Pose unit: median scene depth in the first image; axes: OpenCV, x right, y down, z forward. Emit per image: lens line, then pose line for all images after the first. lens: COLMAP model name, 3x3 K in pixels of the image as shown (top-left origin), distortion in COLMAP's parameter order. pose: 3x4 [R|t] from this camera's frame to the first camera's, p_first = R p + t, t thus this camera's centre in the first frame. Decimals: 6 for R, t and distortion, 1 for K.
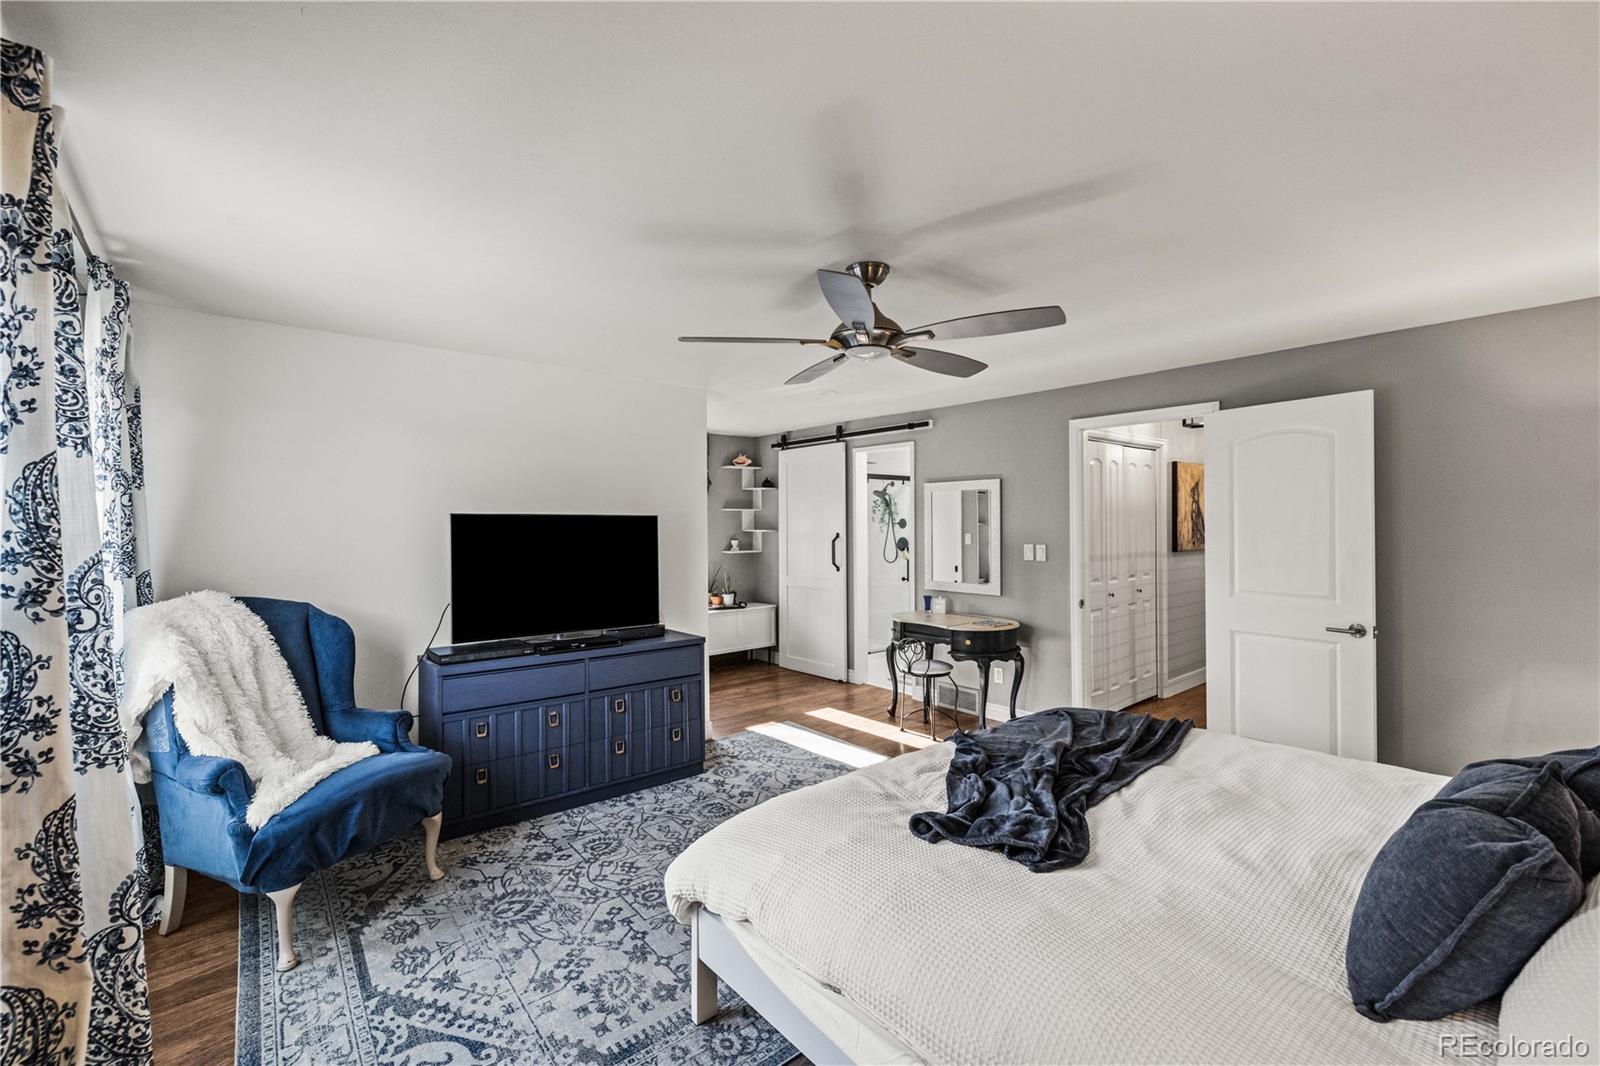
lens RADIAL K [[694.6, 0, 806.2], [0, 694.6, 514.4], [0, 0, 1]] dist [-0.000346, 0.000444]
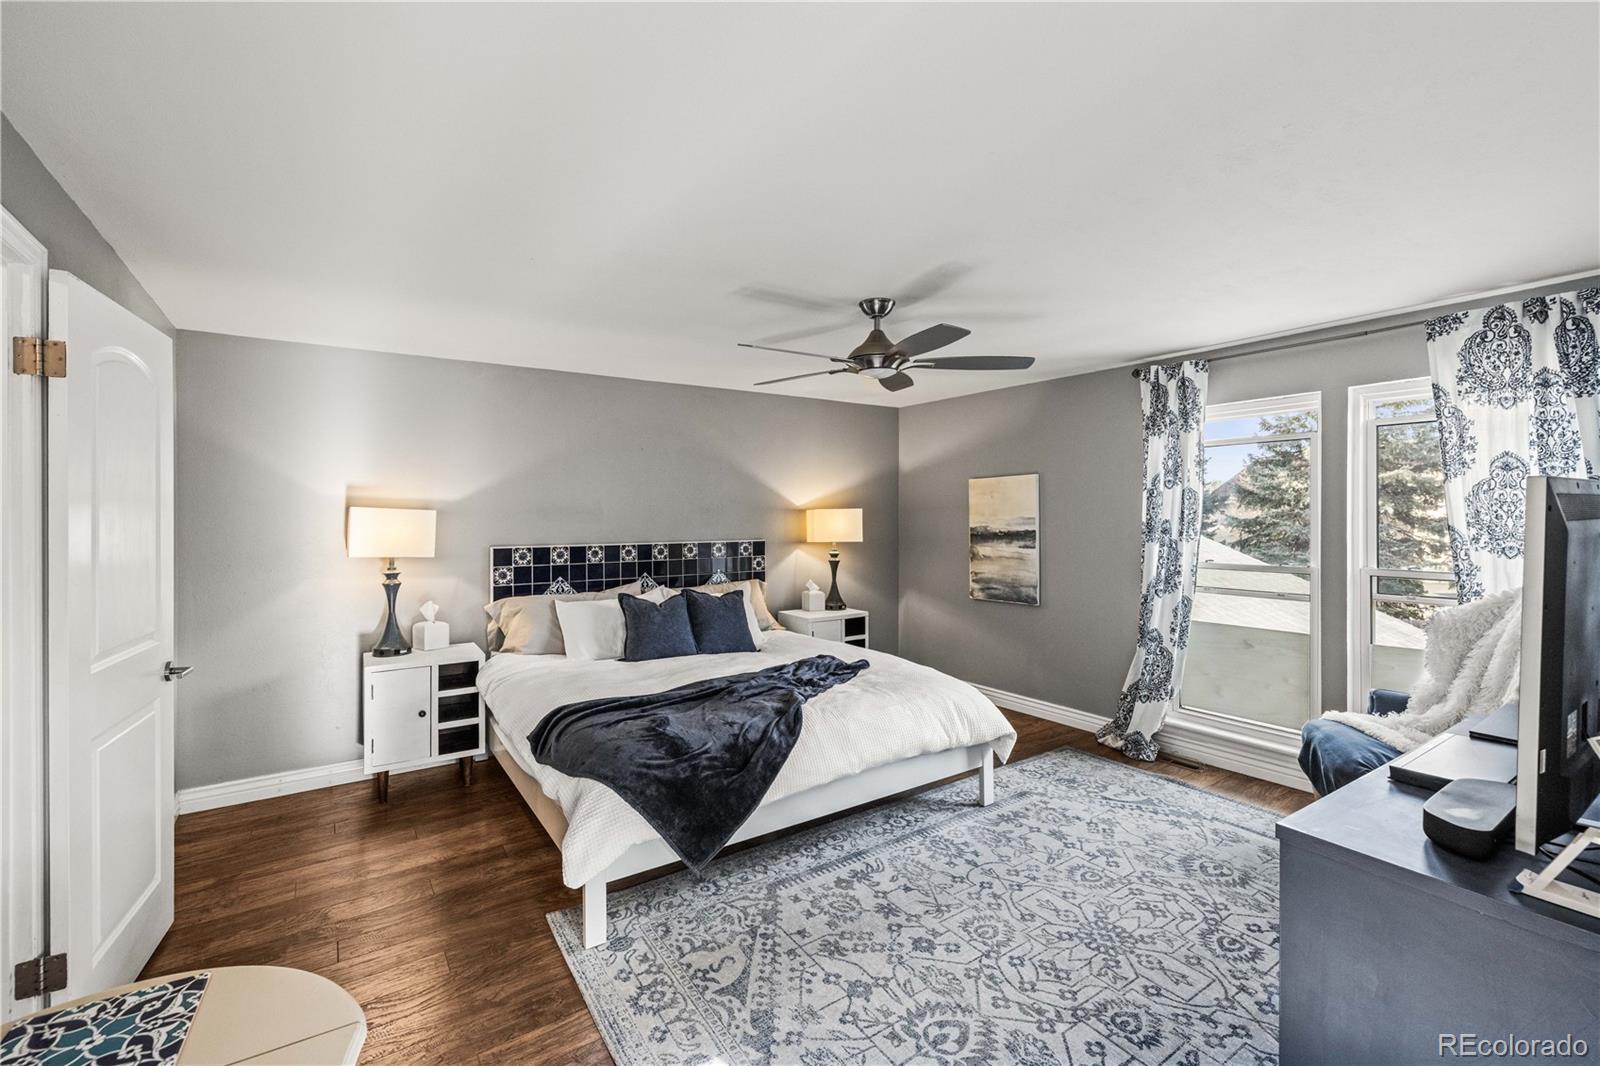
lens RADIAL K [[694.6, 0, 806.2], [0, 694.6, 514.4], [0, 0, 1]] dist [-0.000346, 0.000444]
pose [[-0.995154, 0.010931, 0.097717, 0.102470], [0.009348, 0.999818, -0.016646, 0.035205], [-0.097881, -0.015652, -0.995075, 2.359680]]
